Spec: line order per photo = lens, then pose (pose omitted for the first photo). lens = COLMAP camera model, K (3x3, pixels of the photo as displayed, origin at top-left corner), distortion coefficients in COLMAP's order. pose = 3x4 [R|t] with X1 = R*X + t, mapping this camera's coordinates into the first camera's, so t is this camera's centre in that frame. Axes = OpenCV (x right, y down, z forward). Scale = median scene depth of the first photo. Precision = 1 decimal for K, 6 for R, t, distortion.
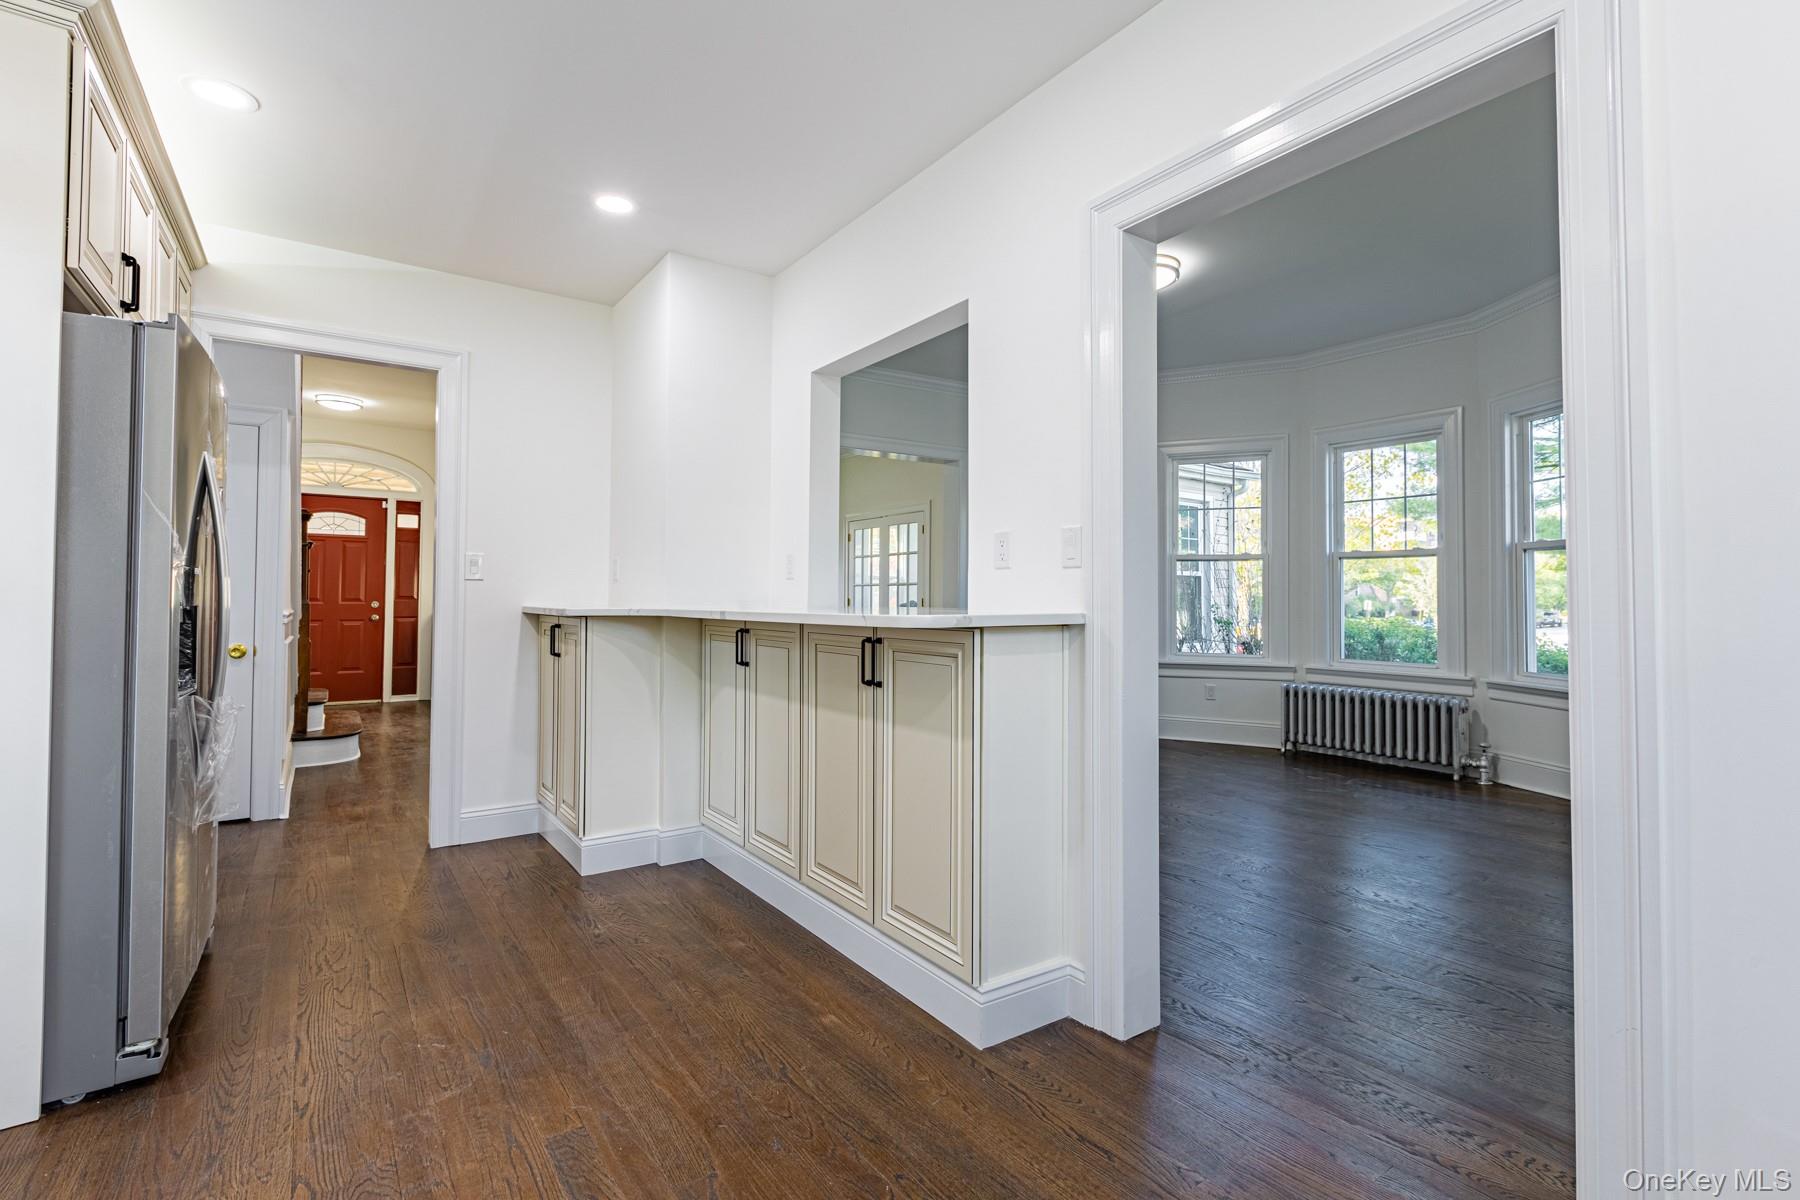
lens RADIAL K [[805.4, 0, 905.1], [0, 805.4, 586.4], [0, 0, 1]] dist [0.001034, -0.000721]
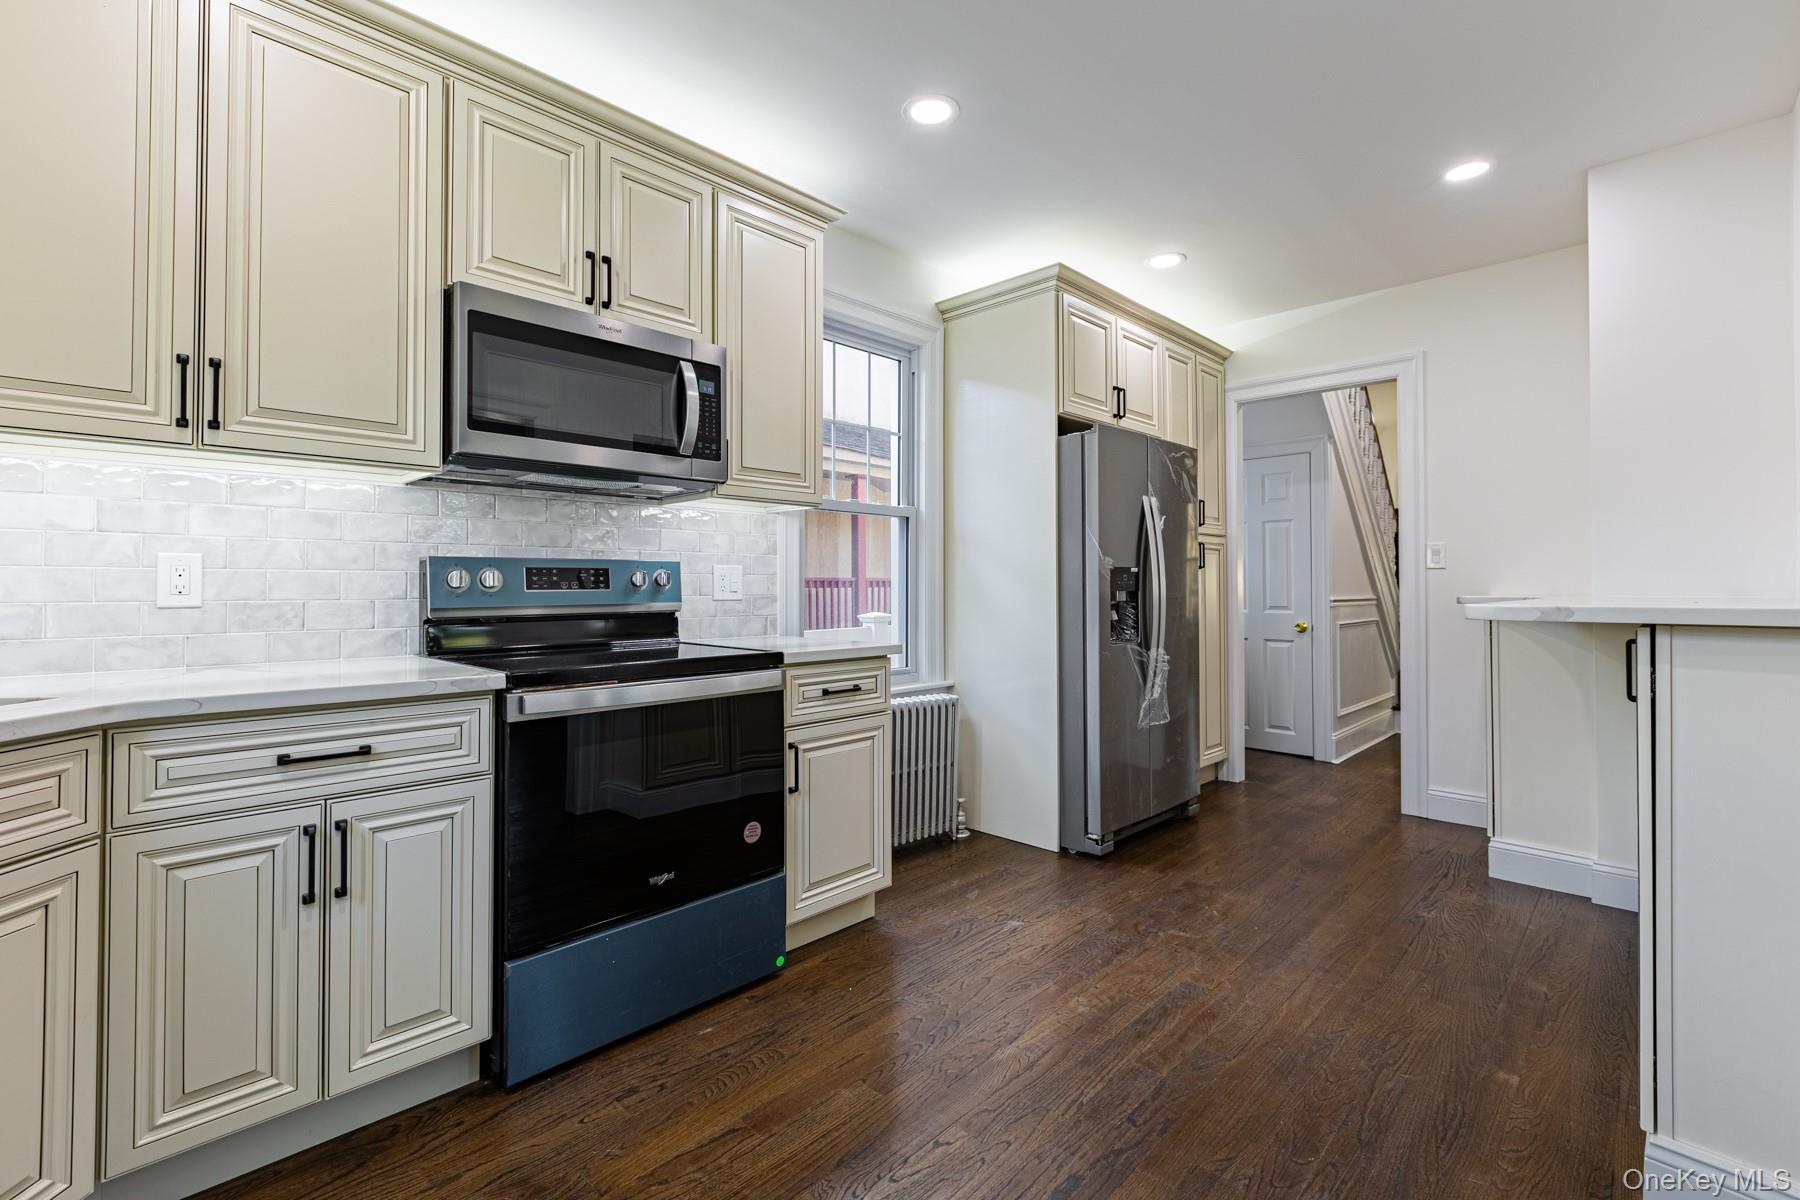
lens RADIAL K [[802.3, 0, 898.2], [0, 802.3, 596.5], [0, 0, 1]] dist [0.001292, -0.001007]
pose [[0.184491, 0.009602, -0.982787, 0.585212], [0.015691, 0.999796, 0.012713, 0.006111], [0.982709, -0.017766, 0.184303, 0.204604]]
